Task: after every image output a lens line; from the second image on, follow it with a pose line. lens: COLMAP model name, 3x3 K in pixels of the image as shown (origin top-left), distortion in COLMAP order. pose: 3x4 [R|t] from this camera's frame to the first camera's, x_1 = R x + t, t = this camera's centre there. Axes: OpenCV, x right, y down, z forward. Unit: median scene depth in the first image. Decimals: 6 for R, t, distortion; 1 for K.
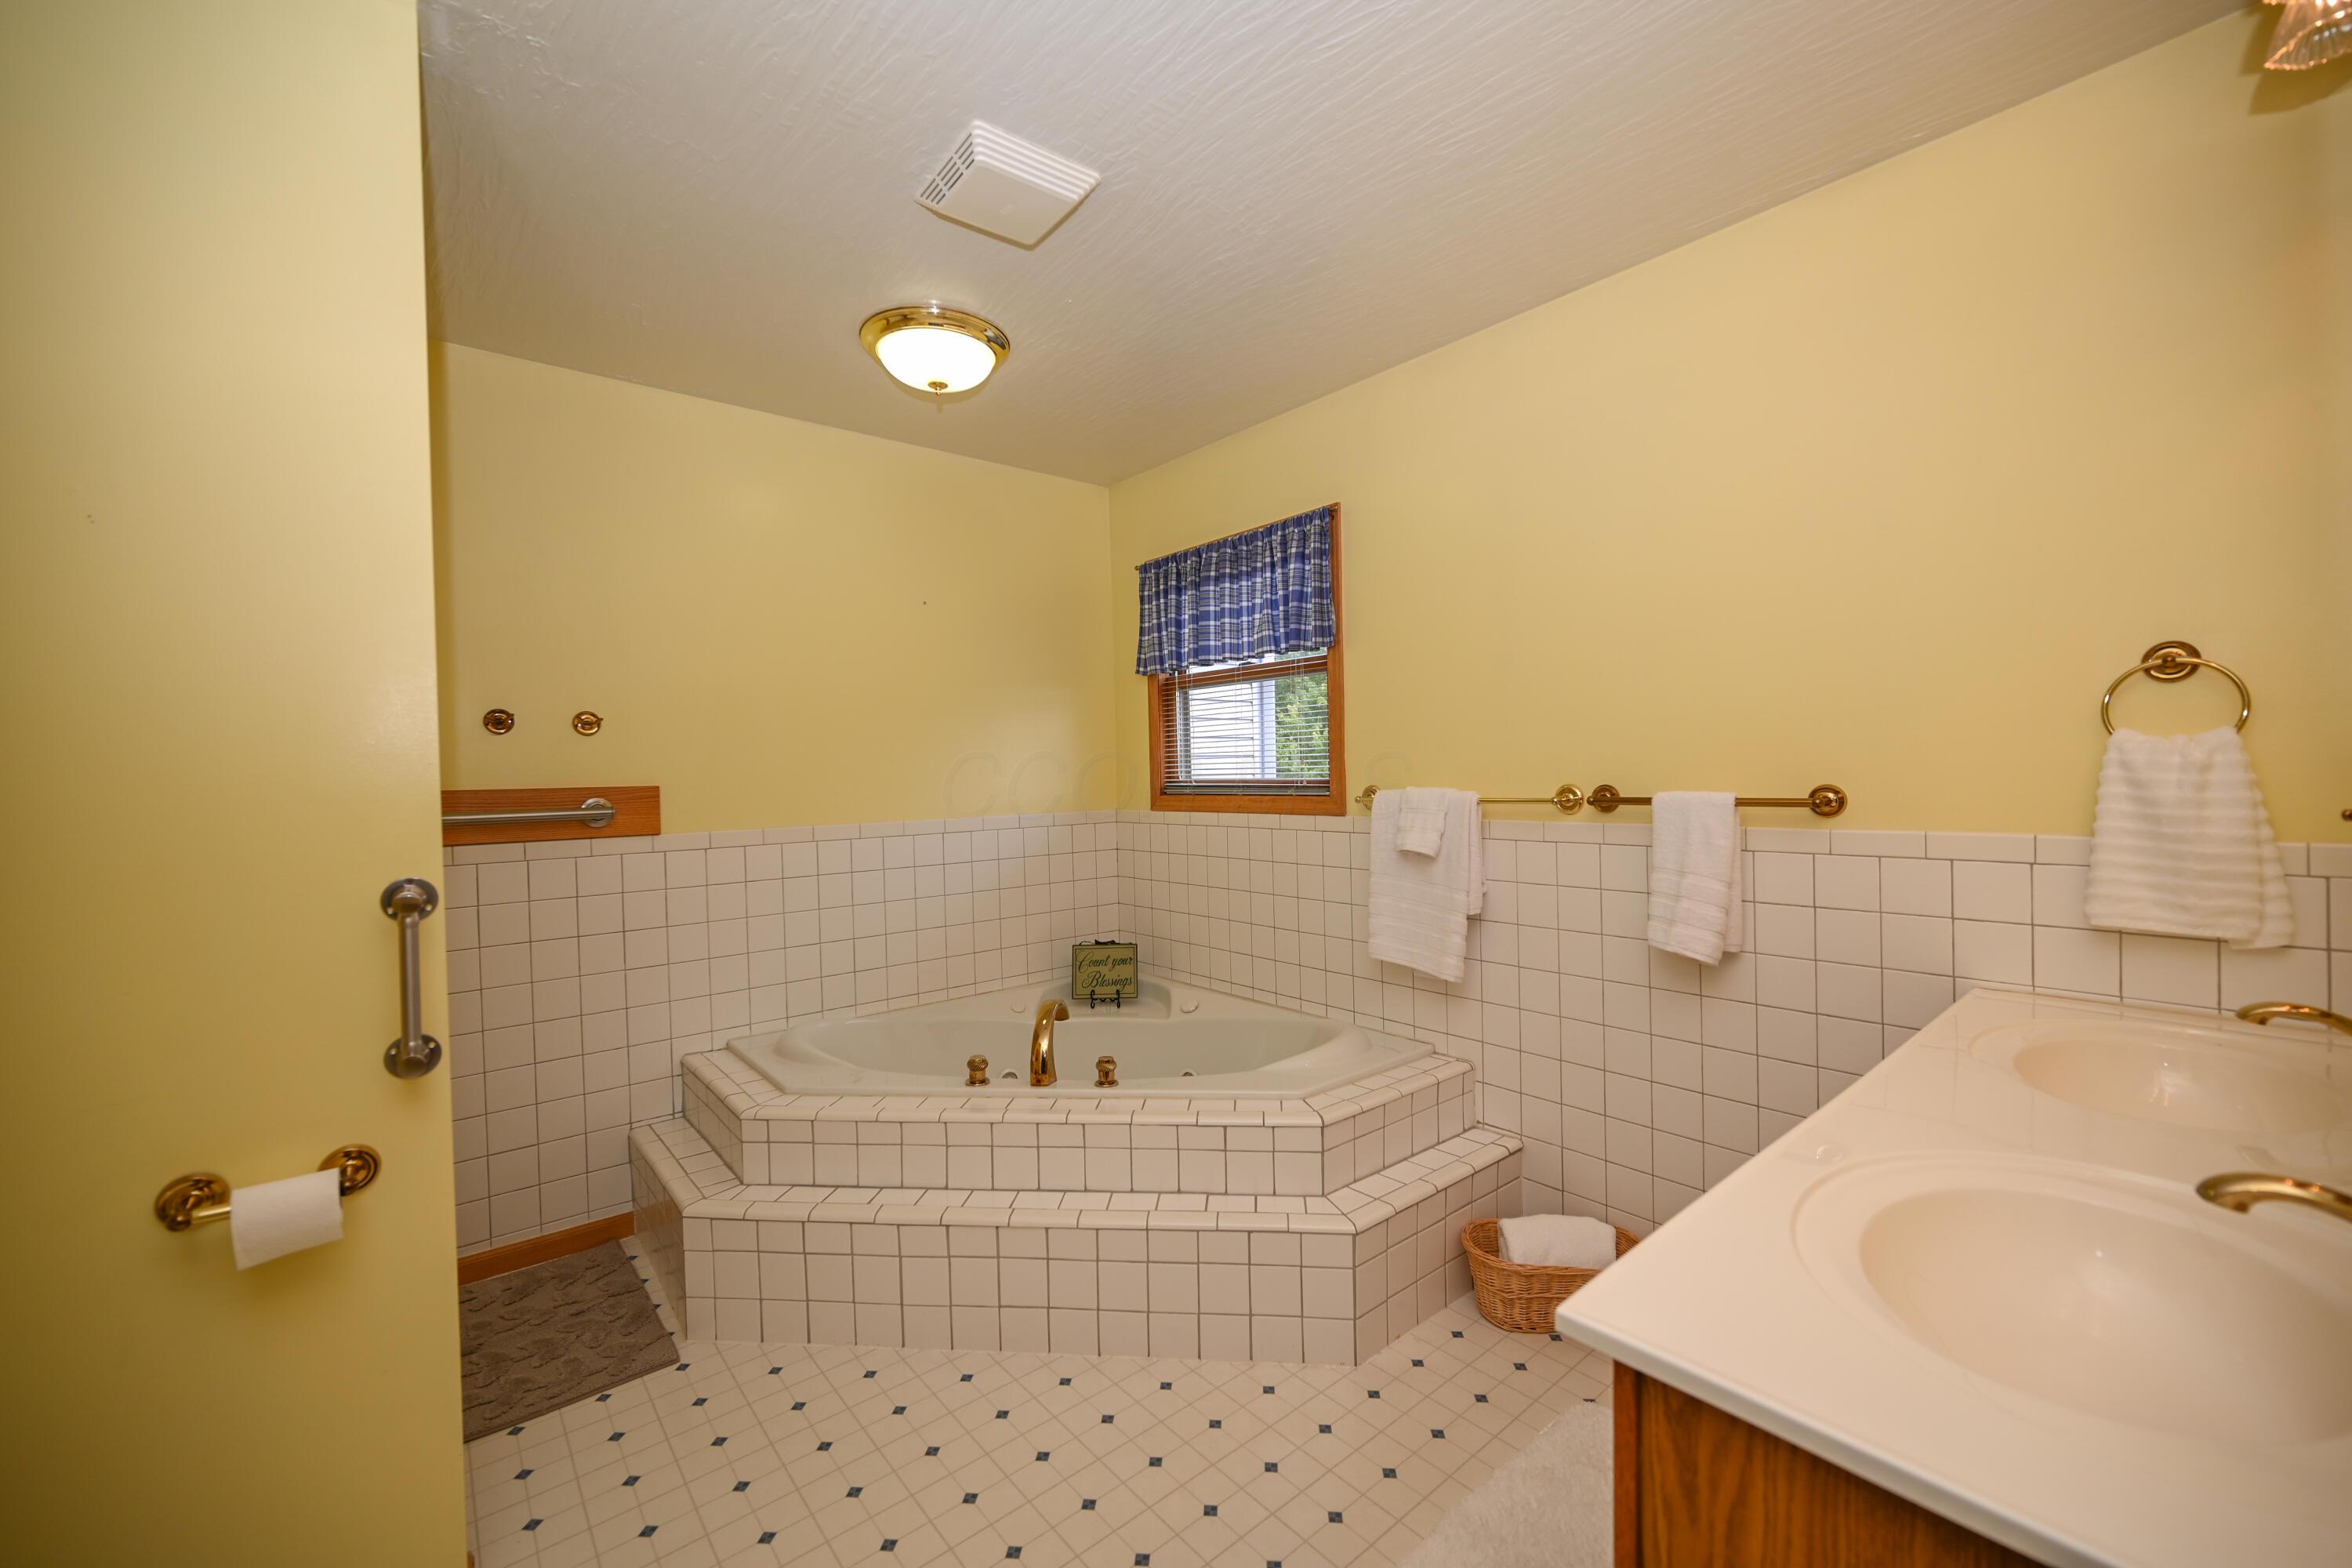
lens RADIAL K [[932.0, 0, 1181.2], [0, 932.0, 779.5], [0, 0, 1]] dist [-0.000279, -0.000116]
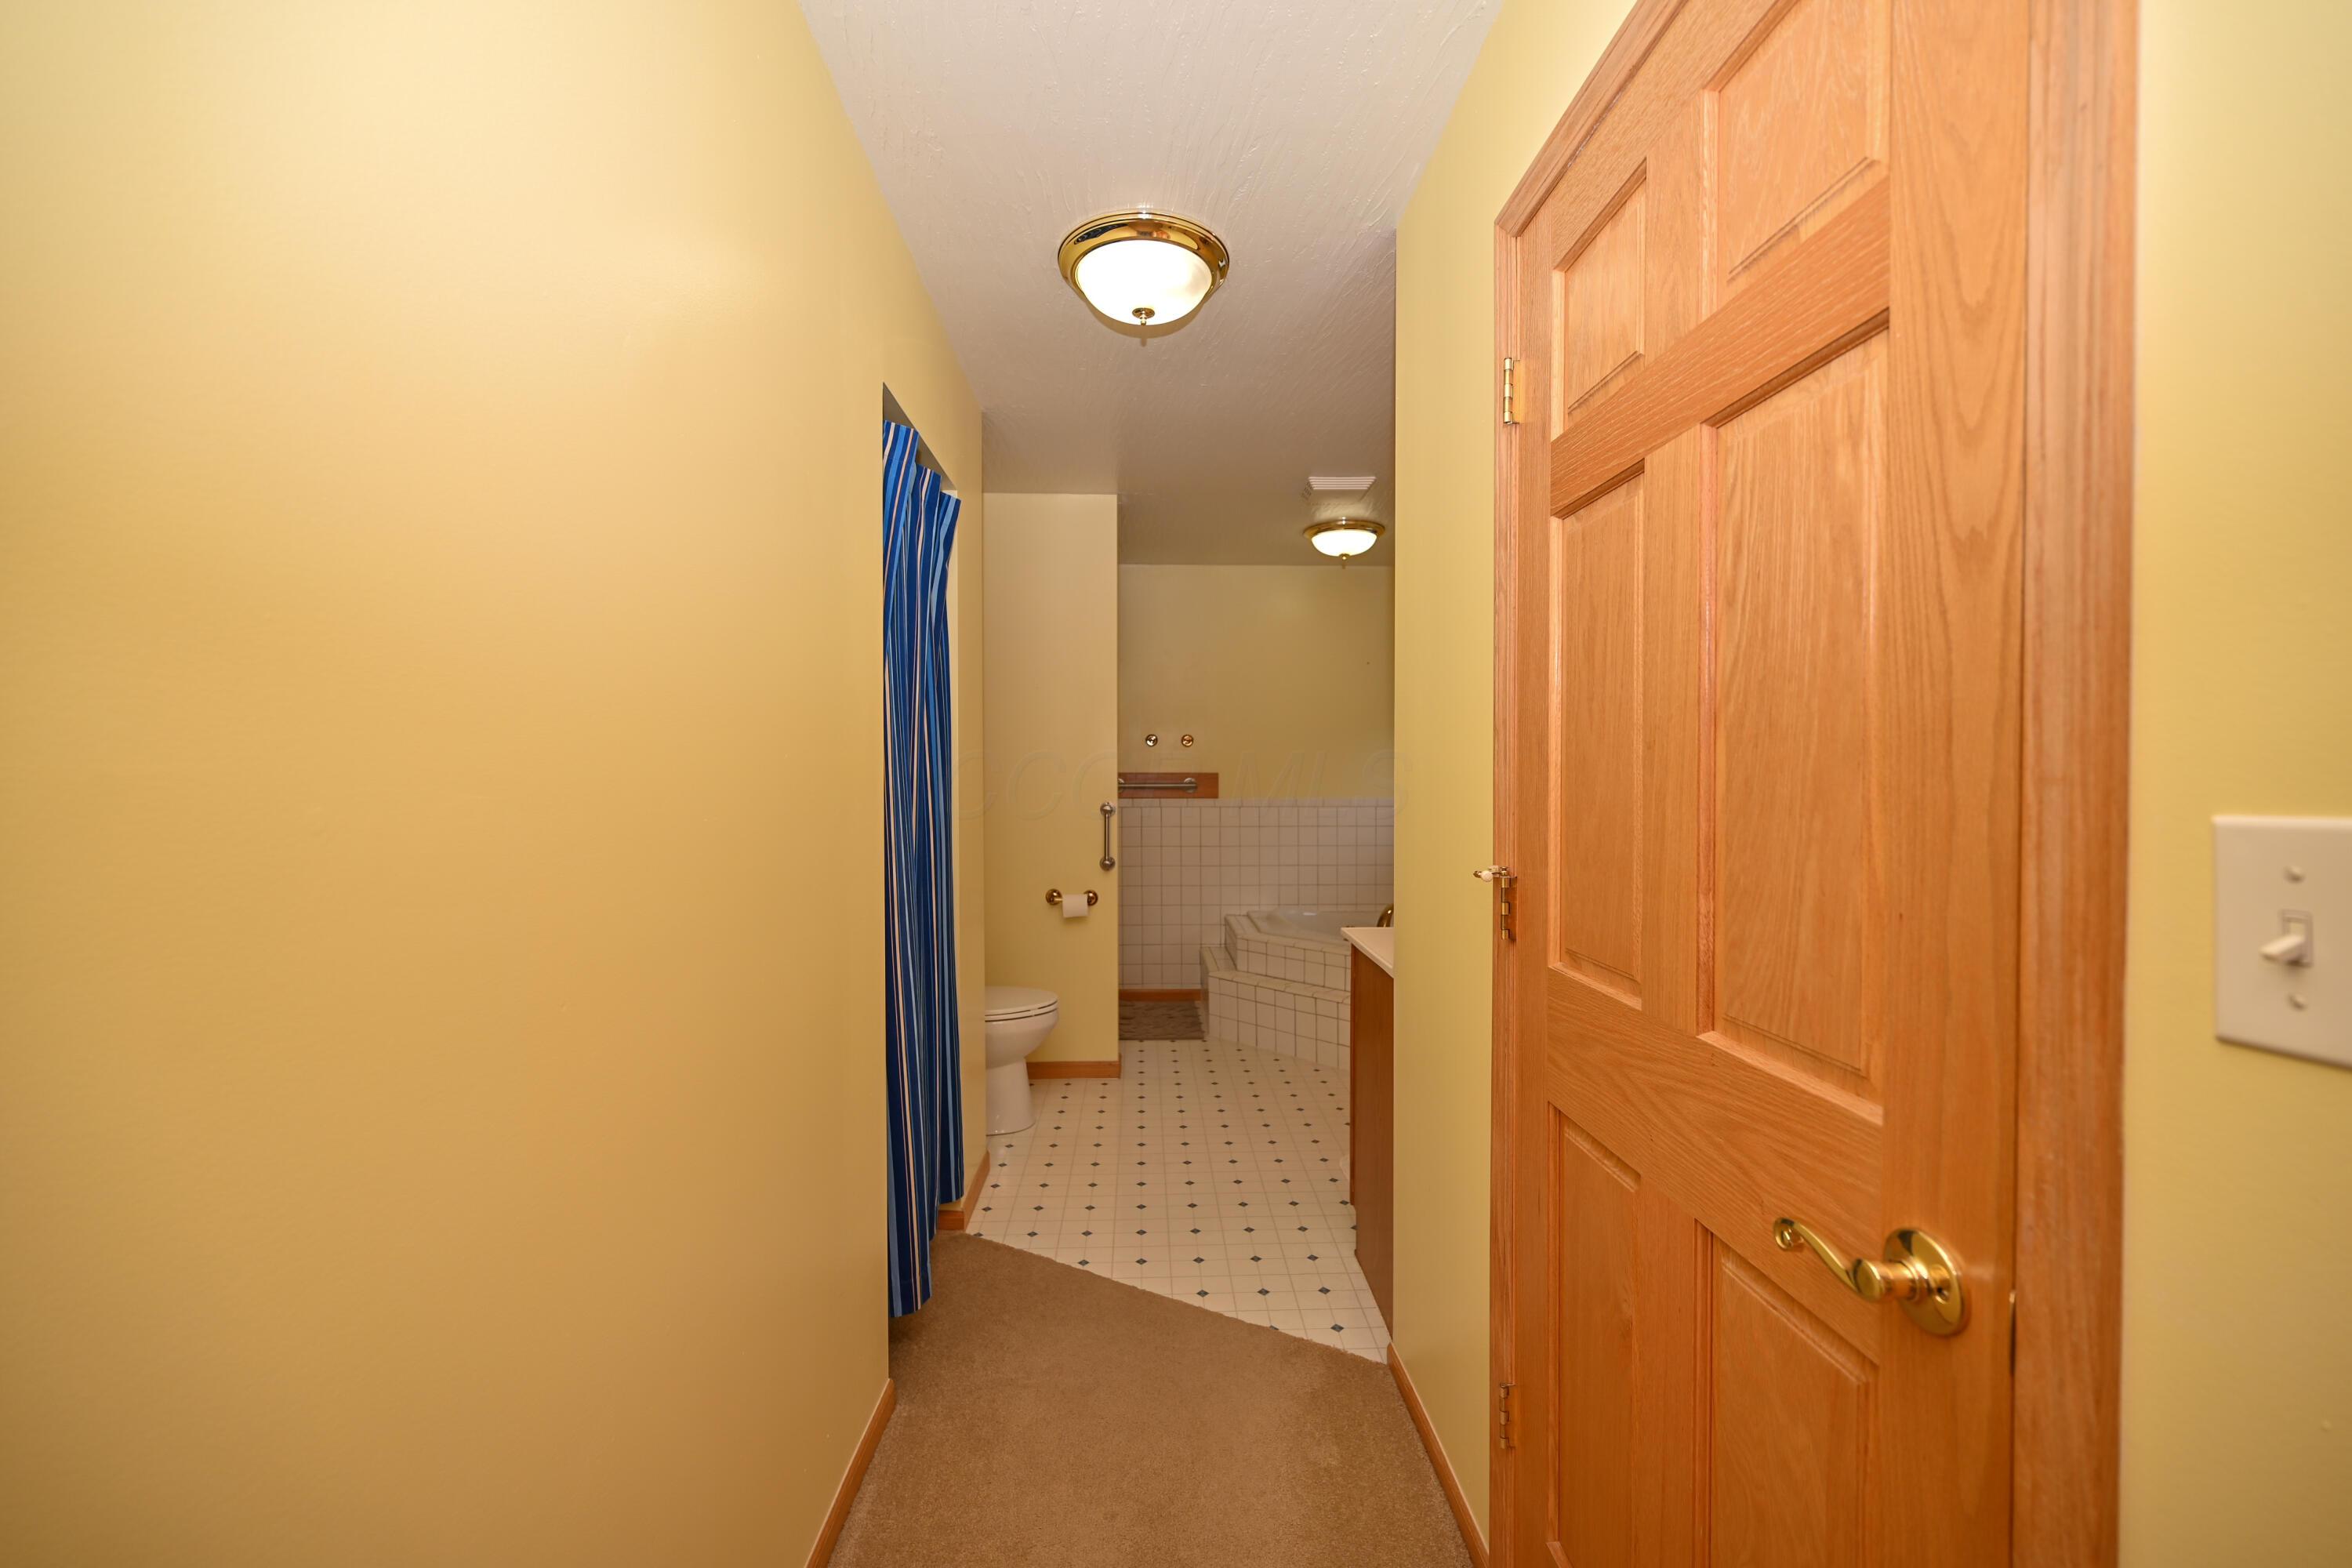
lens RADIAL K [[932.0, 0, 1175.0], [0, 932.0, 782.0], [0, 0, 1]] dist [-0.000279, -0.000116]
pose [[0.791561, 0.032271, -0.610238, 0.586477], [-0.022496, 0.999467, 0.023673, -0.018919], [0.610676, -0.005011, 0.791865, -0.621266]]
